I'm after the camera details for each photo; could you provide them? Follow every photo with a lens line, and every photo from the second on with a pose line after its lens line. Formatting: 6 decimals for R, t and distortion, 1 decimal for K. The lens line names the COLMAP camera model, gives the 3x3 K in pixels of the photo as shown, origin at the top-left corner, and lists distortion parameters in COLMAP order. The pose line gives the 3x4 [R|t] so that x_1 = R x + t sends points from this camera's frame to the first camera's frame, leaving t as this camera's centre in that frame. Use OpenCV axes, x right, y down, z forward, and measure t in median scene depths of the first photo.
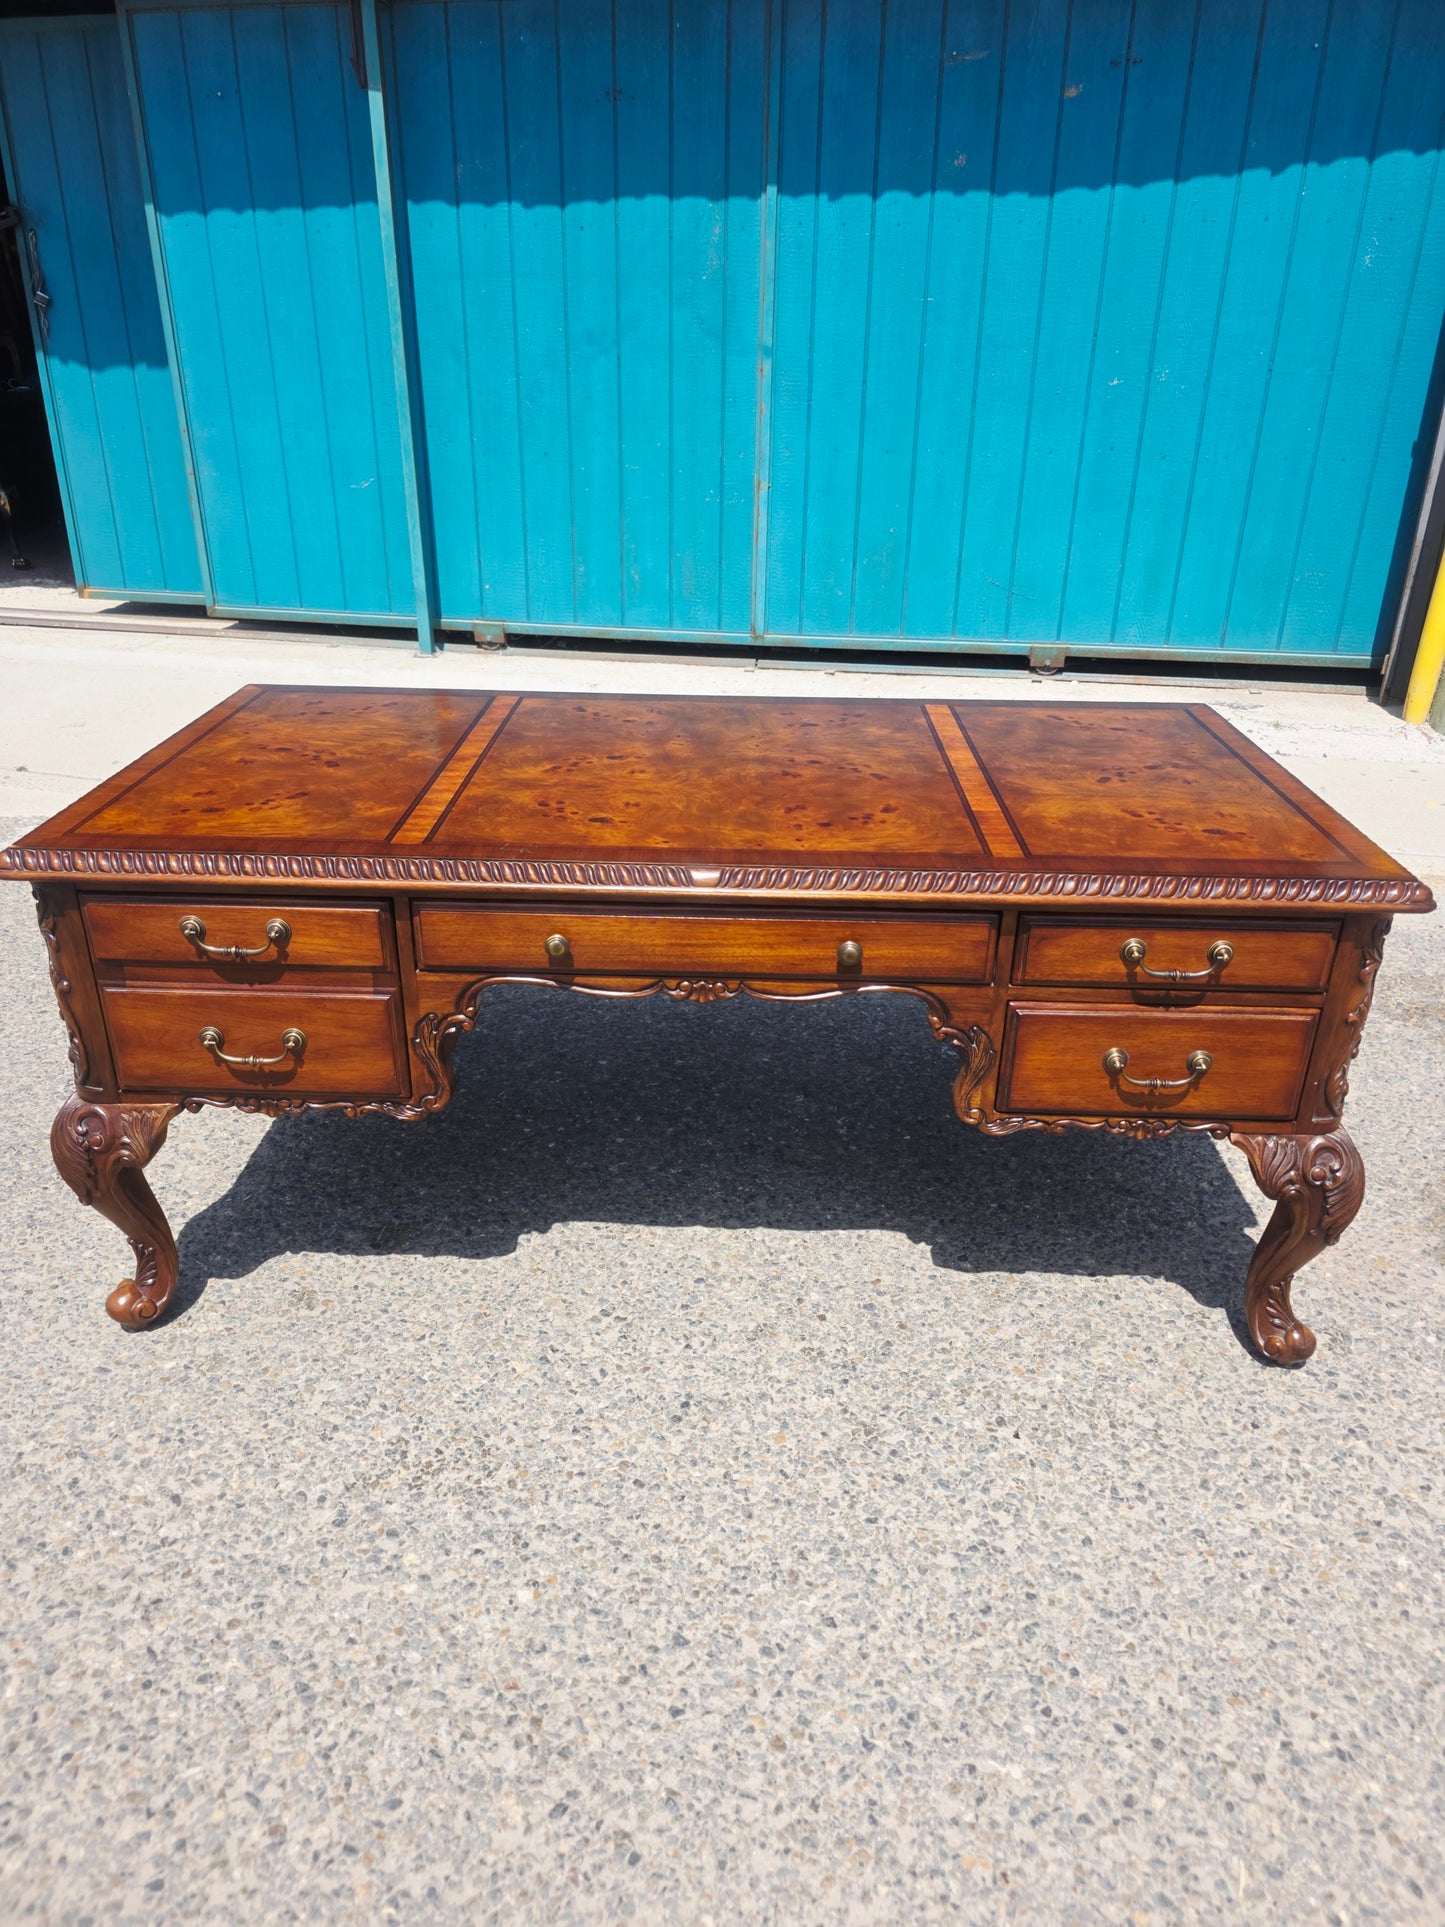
lens RADIAL K [[1284.7, 0, 716.3], [0, 1284.7, 965.5], [0, 0, 1]] dist [0.064668, -0.065550]
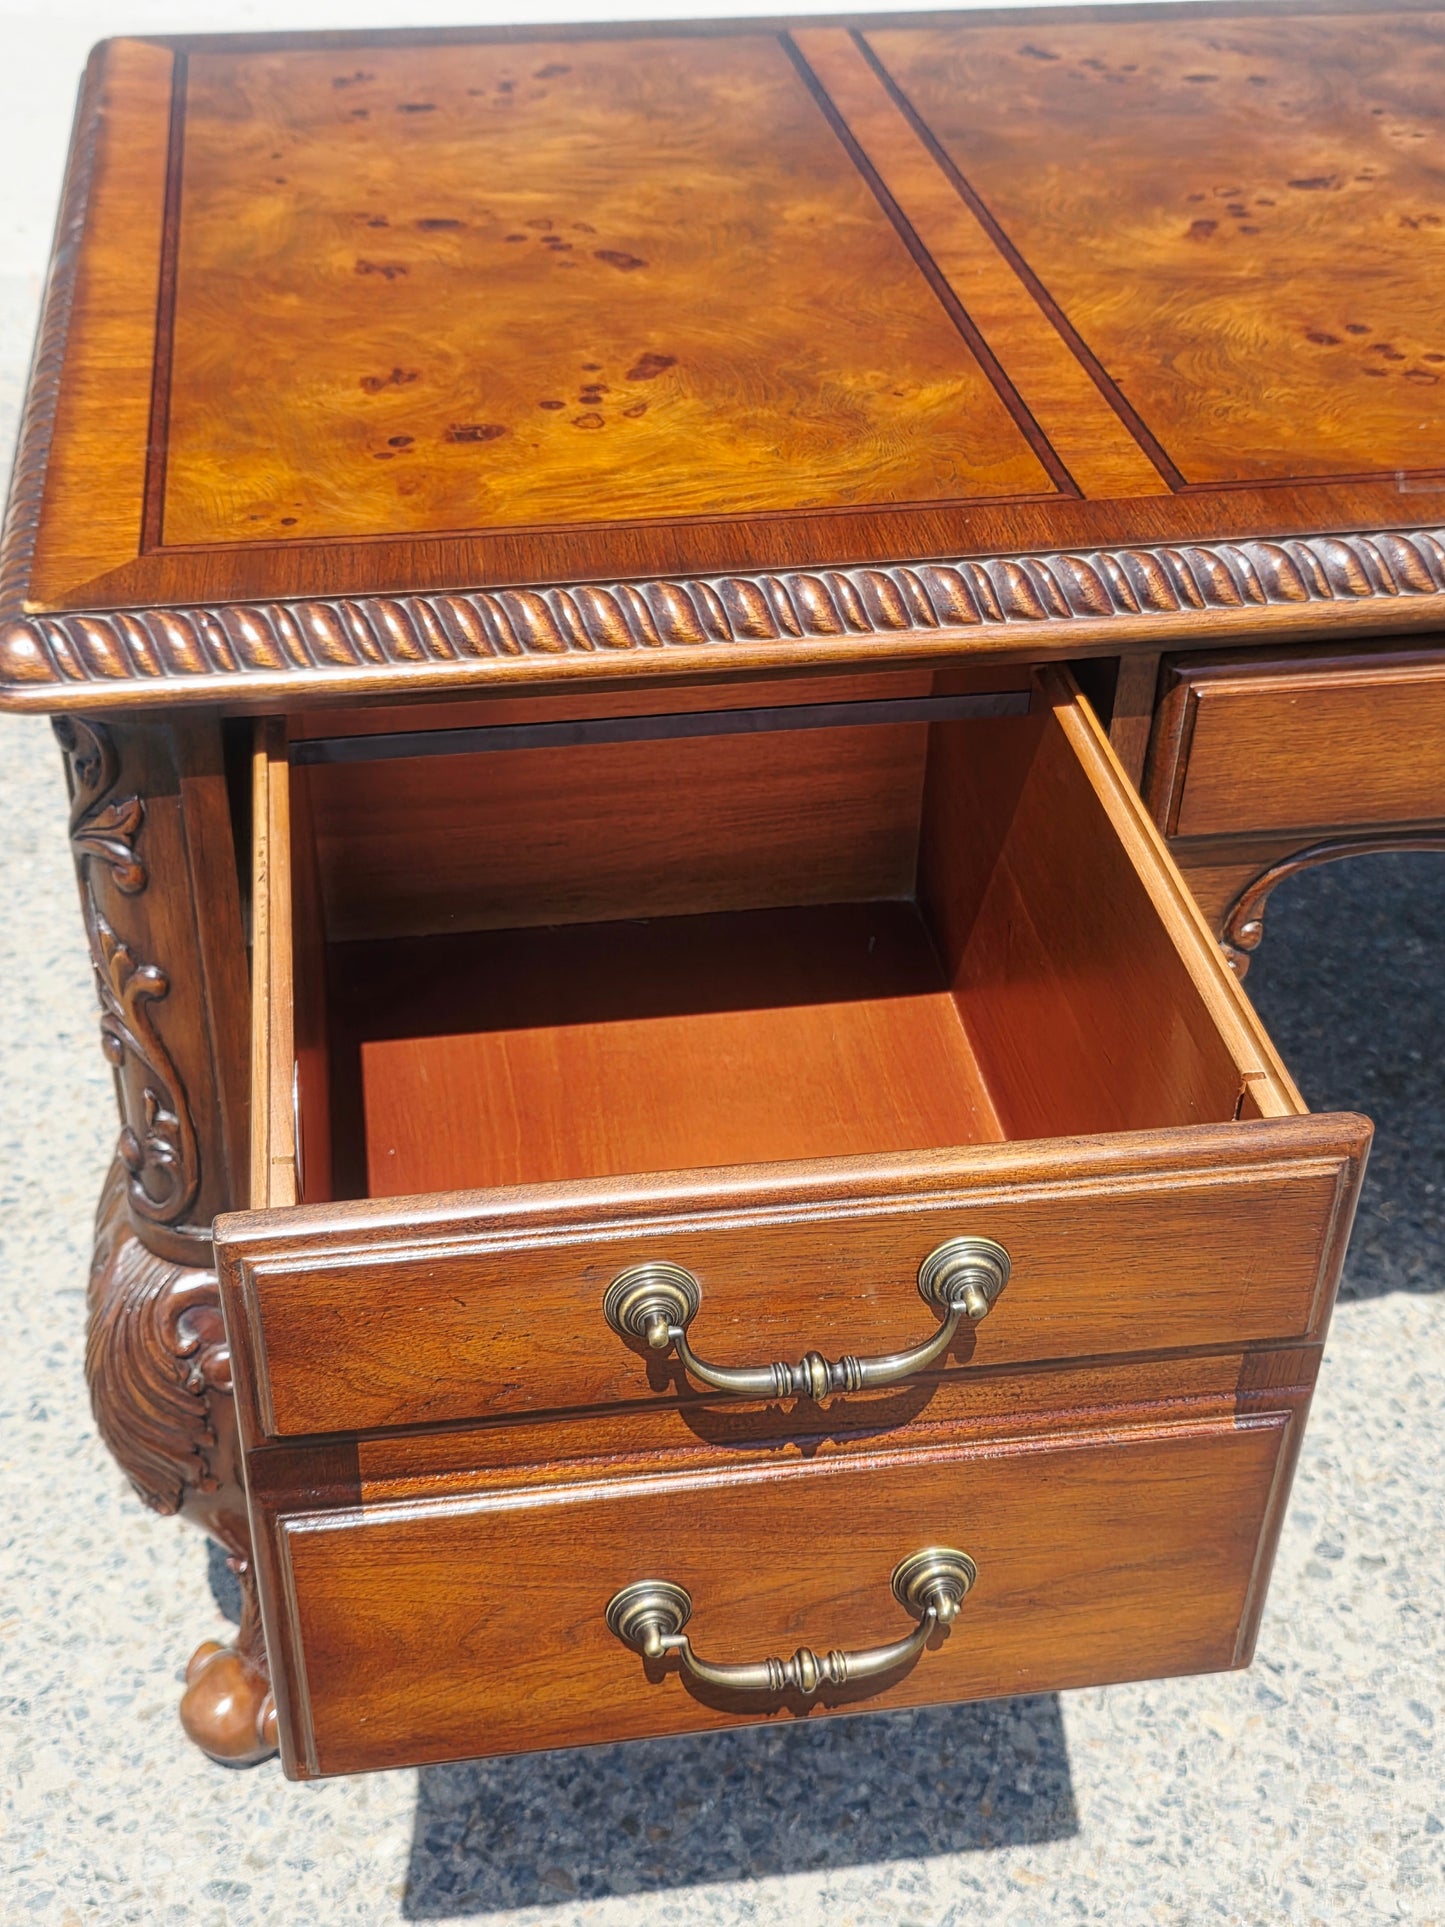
lens RADIAL K [[2382.0, 0, 683.7], [0, 2382.0, 956.1], [0, 0, 1]] dist [0.131278, -0.320666]
pose [[0.984820, -0.107221, 0.136504, -0.416358], [0.081387, 0.979837, 0.182472, -0.090853], [-0.153316, -0.168593, 0.973689, 0.324252]]
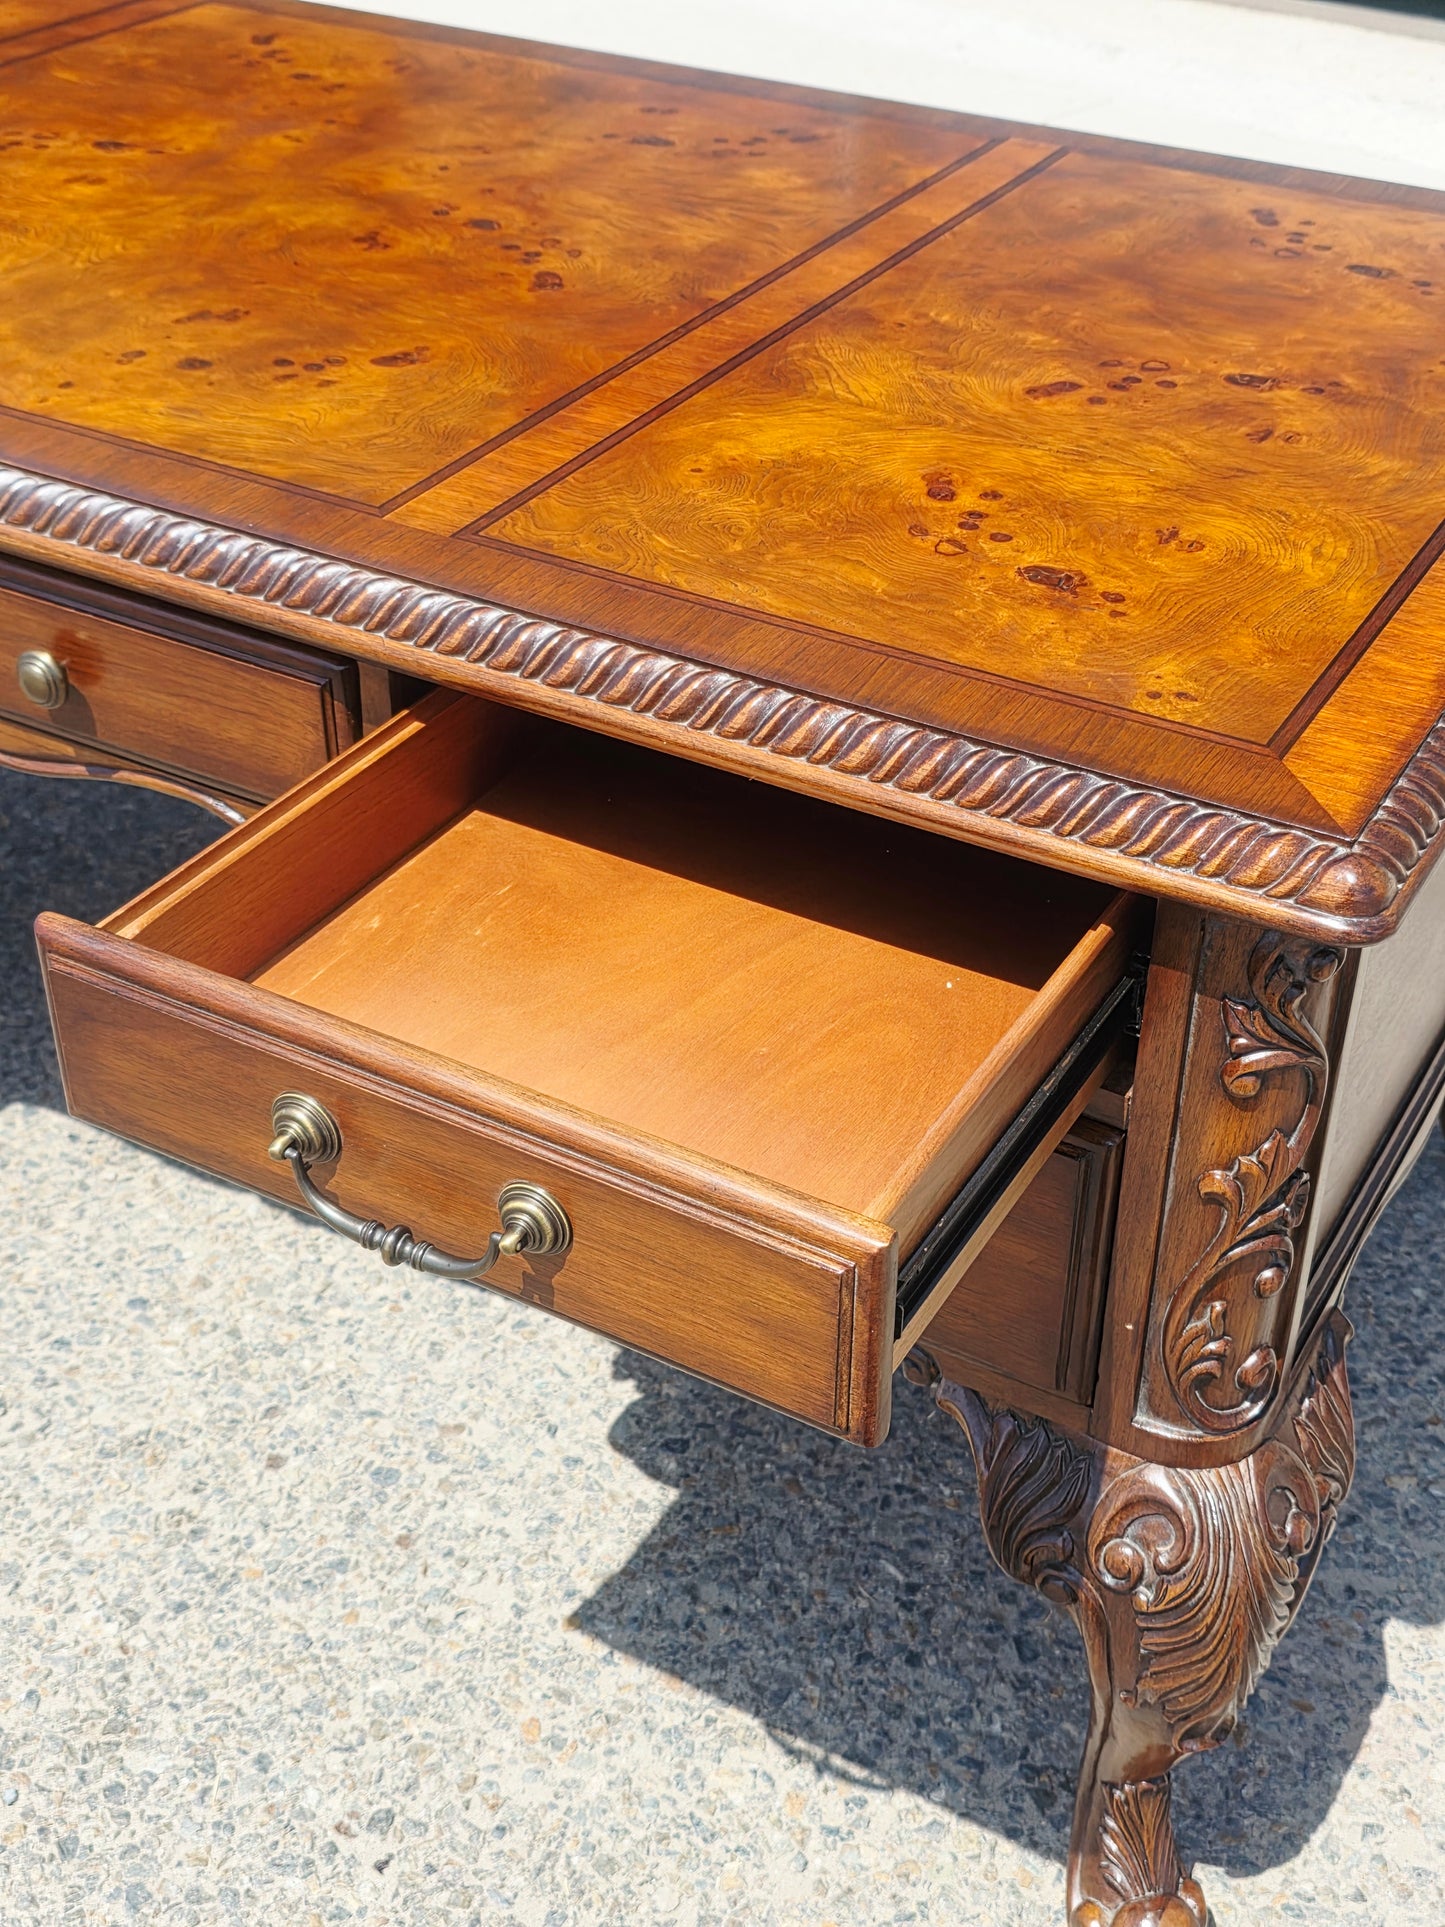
lens RADIAL K [[2382.6, 0, 745.3], [0, 2382.6, 957.7], [0, 0, 1]] dist [0.106868, -0.238367]
pose [[0.886458, 0.265244, -0.379259, 0.551297], [-0.207023, 0.960174, 0.187638, -0.102192], [0.413925, -0.087818, 0.906065, 0.340497]]
